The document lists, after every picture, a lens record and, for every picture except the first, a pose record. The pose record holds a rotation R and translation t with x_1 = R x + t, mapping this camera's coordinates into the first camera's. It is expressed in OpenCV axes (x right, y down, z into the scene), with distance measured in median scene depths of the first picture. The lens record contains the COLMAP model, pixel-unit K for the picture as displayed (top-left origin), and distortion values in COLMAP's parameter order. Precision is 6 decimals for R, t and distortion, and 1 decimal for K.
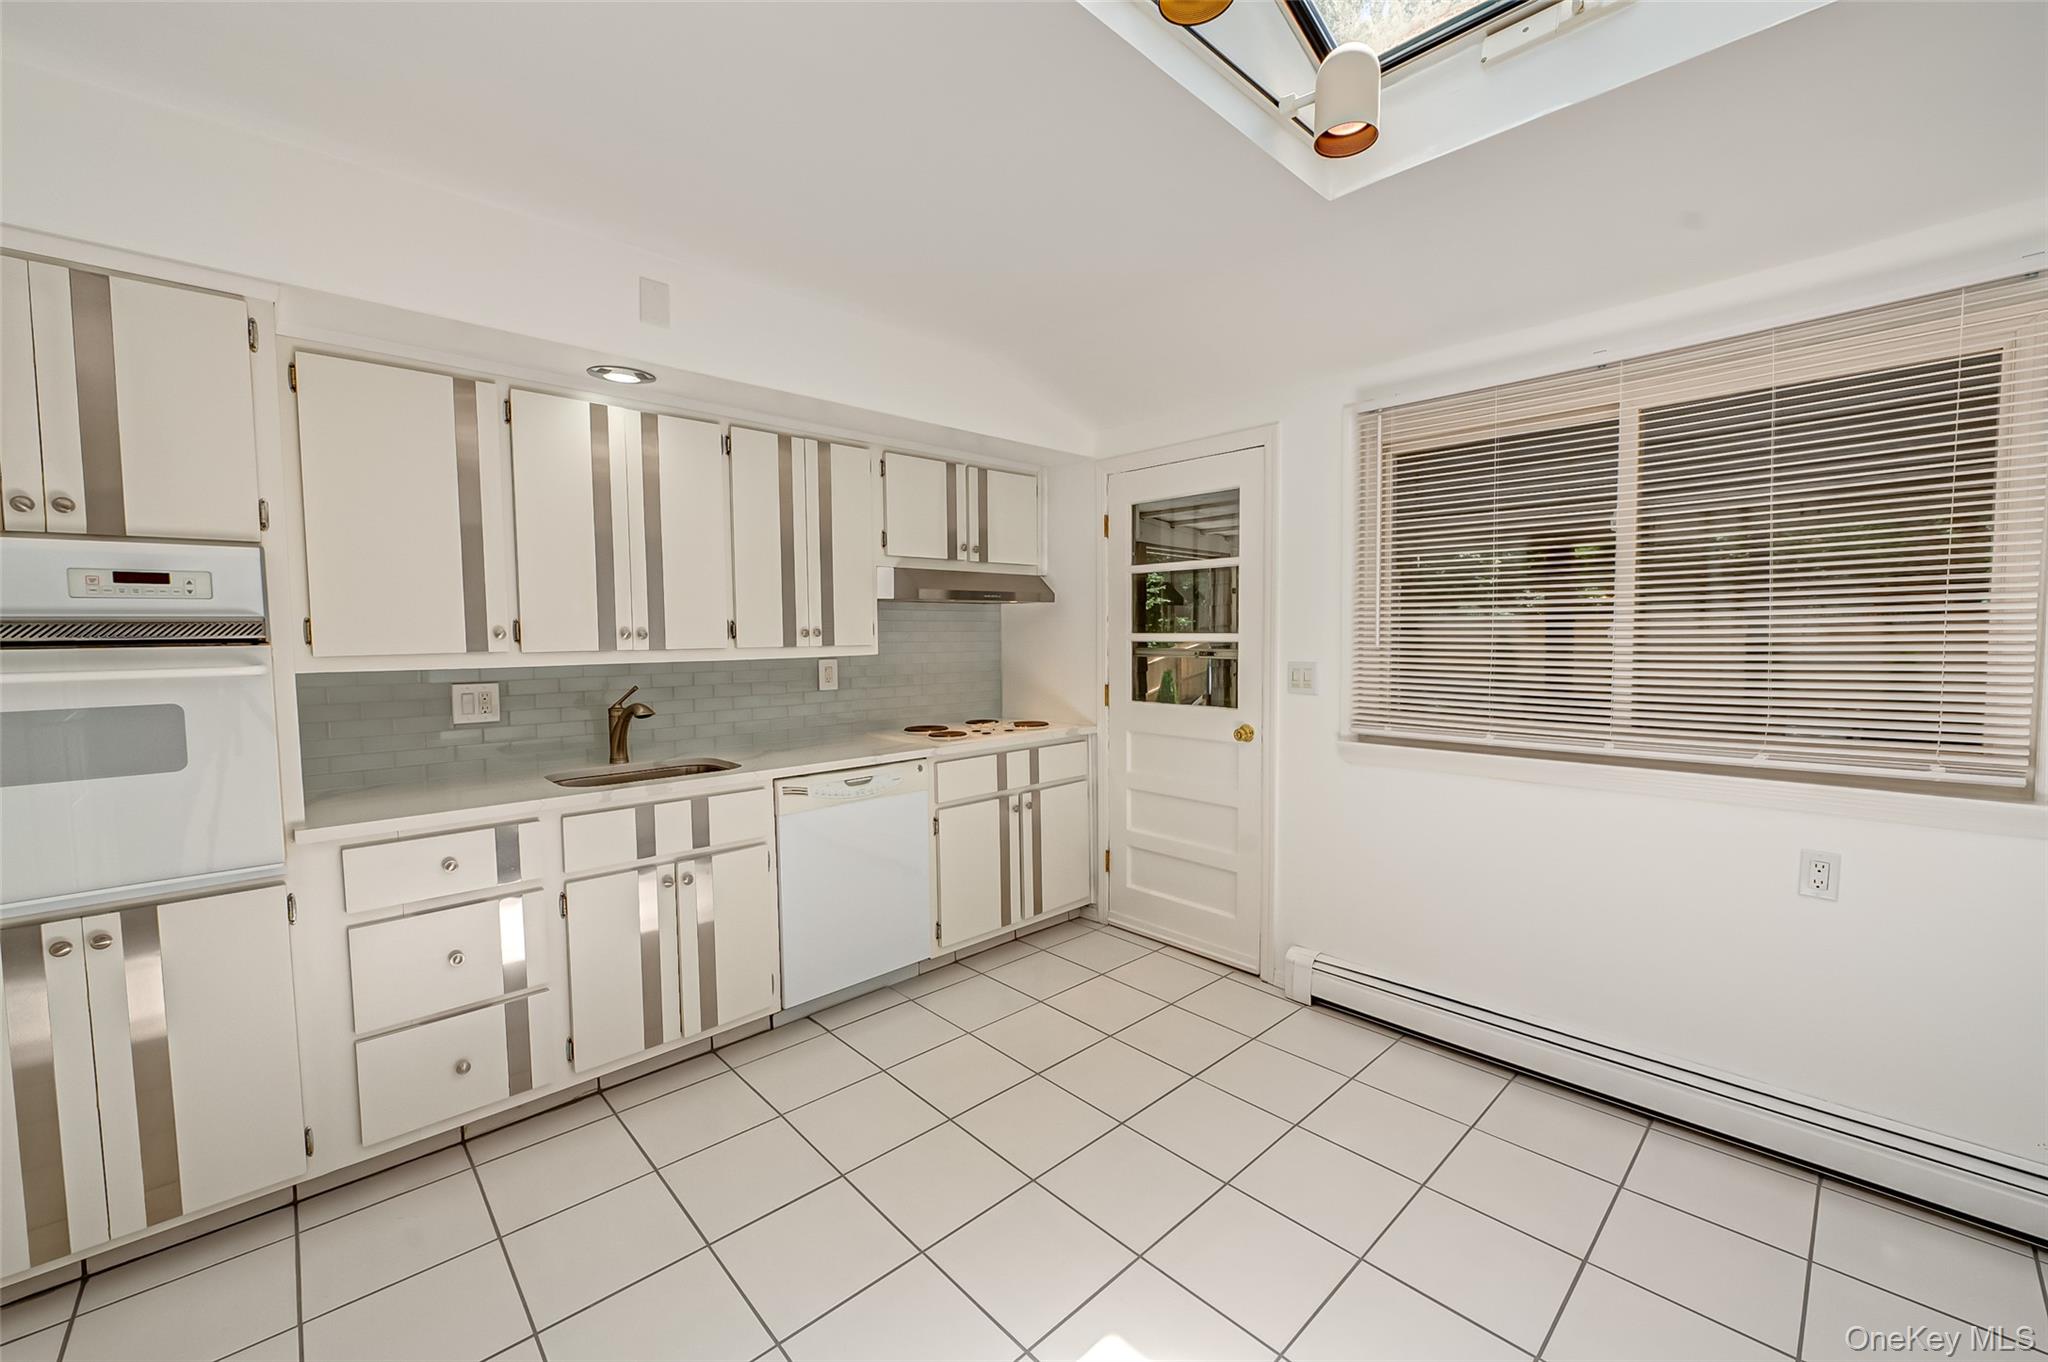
lens RADIAL K [[817.2, 0, 1030.4], [0, 817.2, 679.8], [0, 0, 1]] dist [-0.006642, -0.000318]
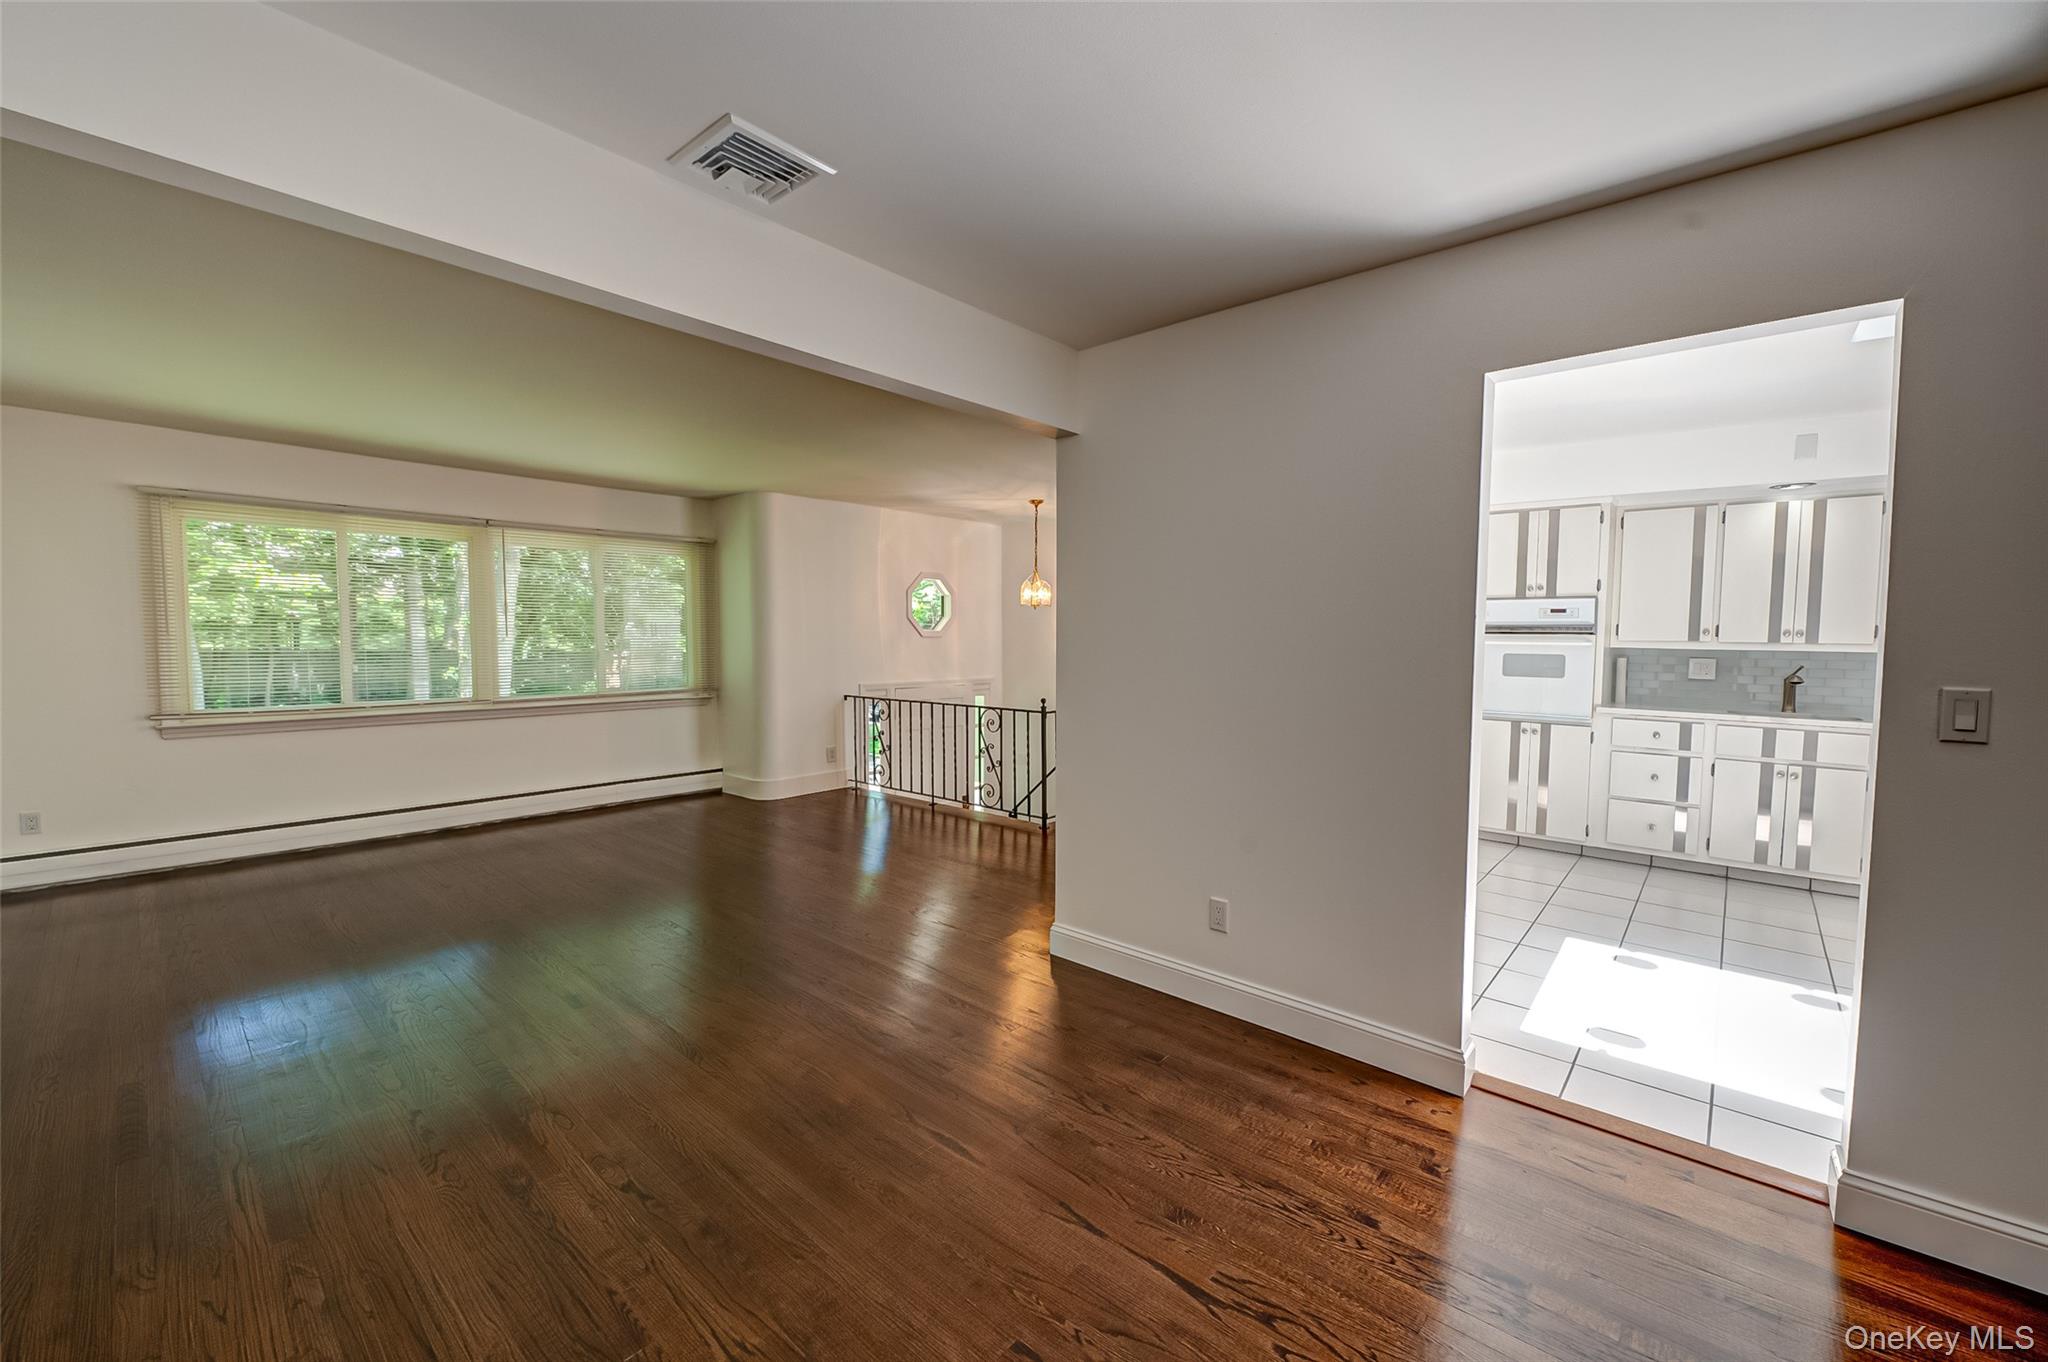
lens RADIAL K [[817.2, 0, 1030.4], [0, 817.2, 679.8], [0, 0, 1]] dist [-0.006642, -0.000318]
pose [[0.099099, 0.071652, -0.992494, 1.085963], [-0.068713, 0.995516, 0.065010, 0.040645], [0.992702, 0.061755, 0.103578, -0.777466]]
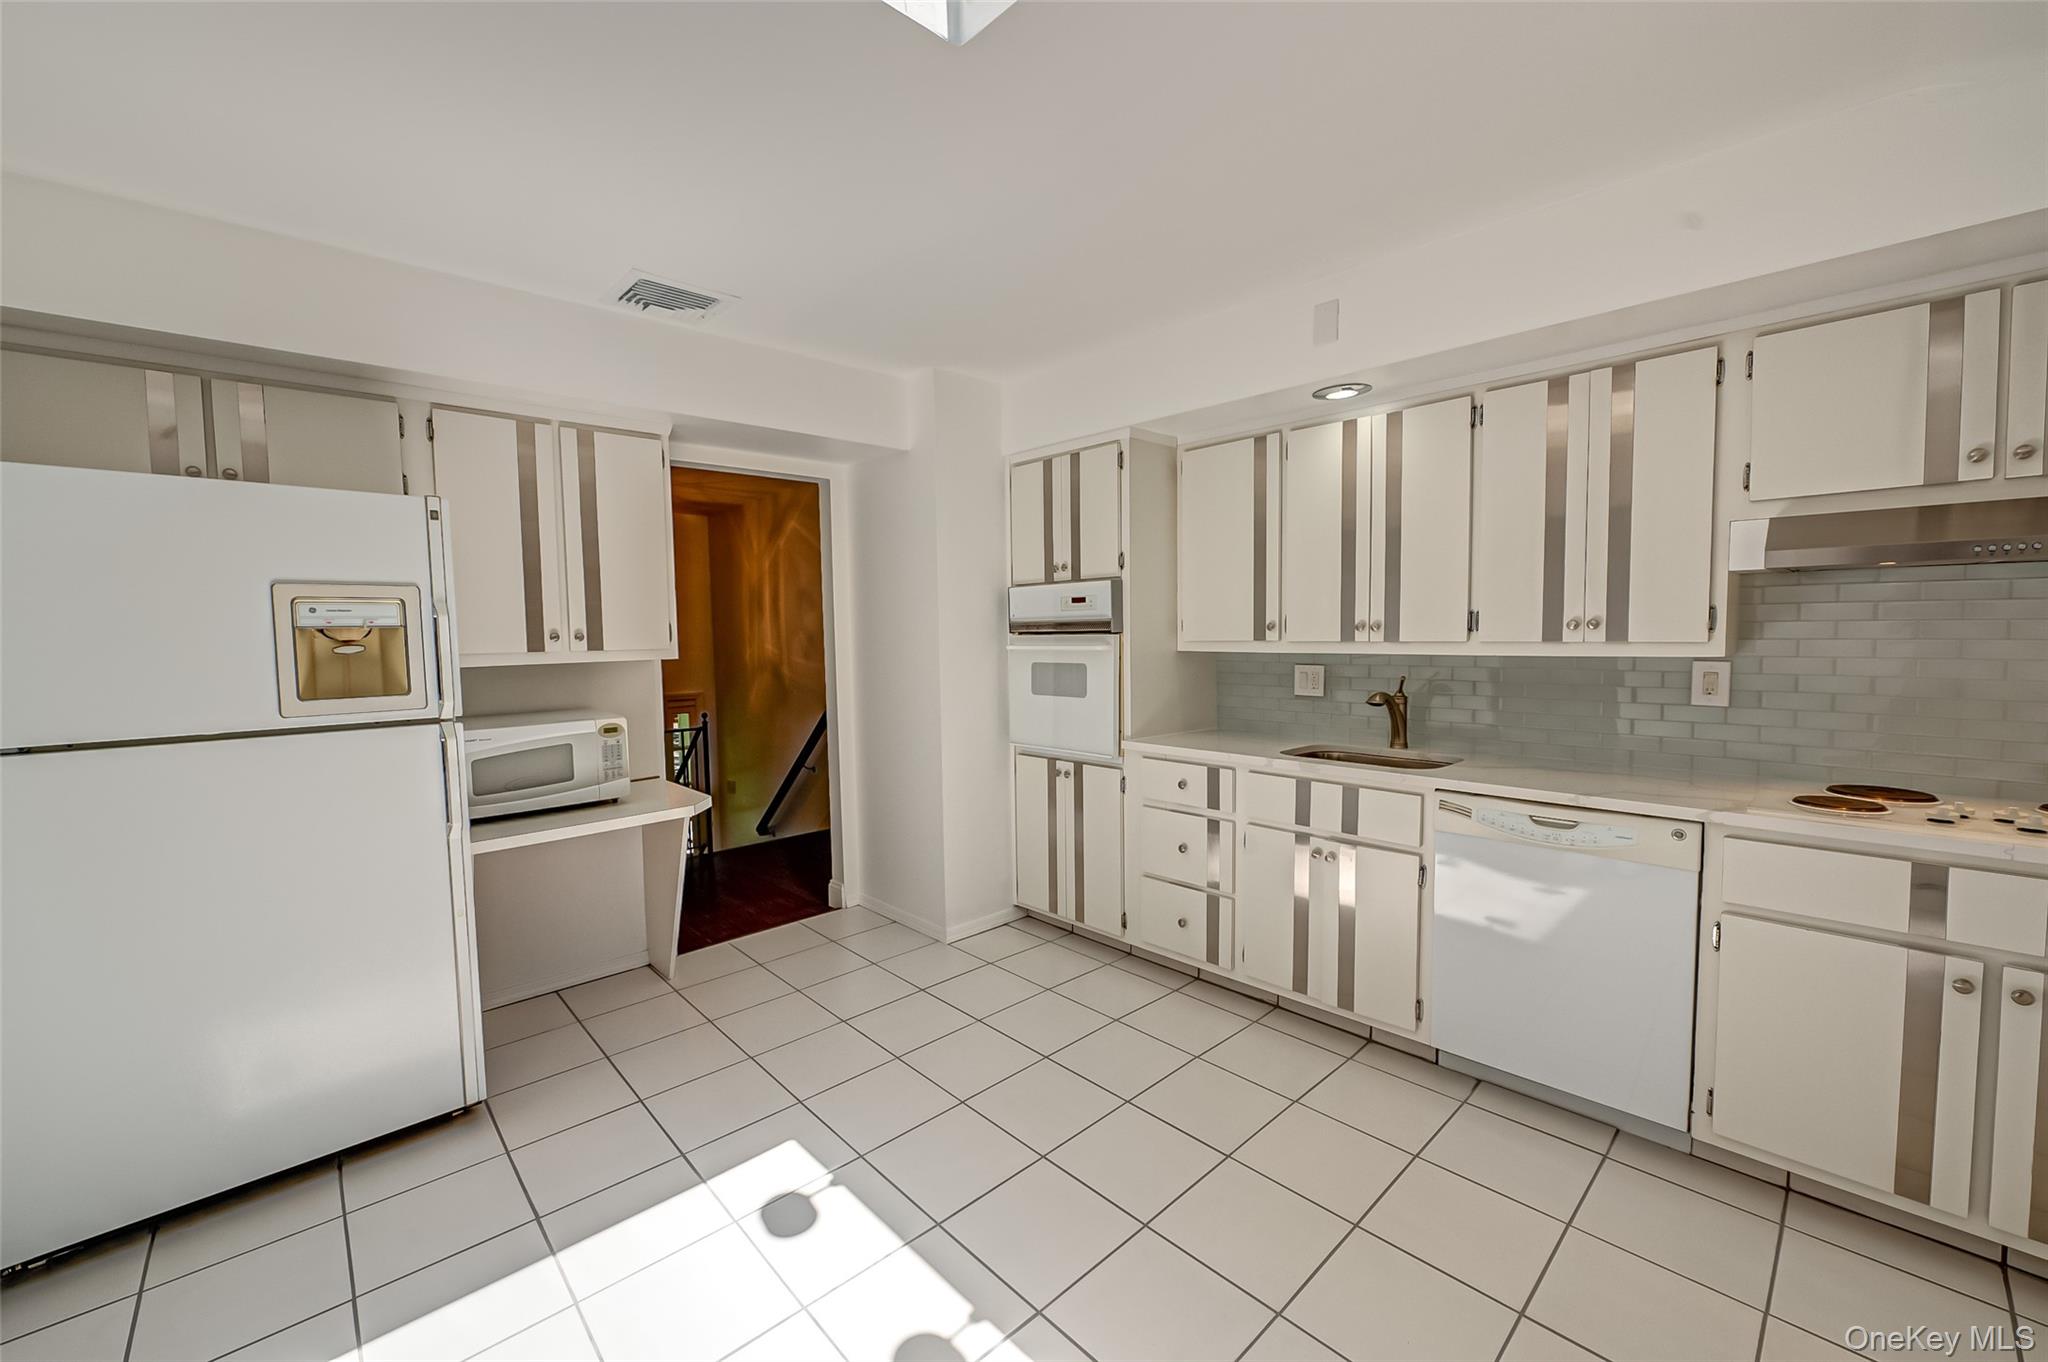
lens RADIAL K [[817.2, 0, 1030.4], [0, 817.2, 679.8], [0, 0, 1]] dist [-0.006642, -0.000318]
pose [[-0.014901, 0.068380, -0.997548, 0.619747], [-0.047513, 0.996483, 0.069016, -0.041065], [0.998759, 0.048425, -0.011600, 0.598929]]
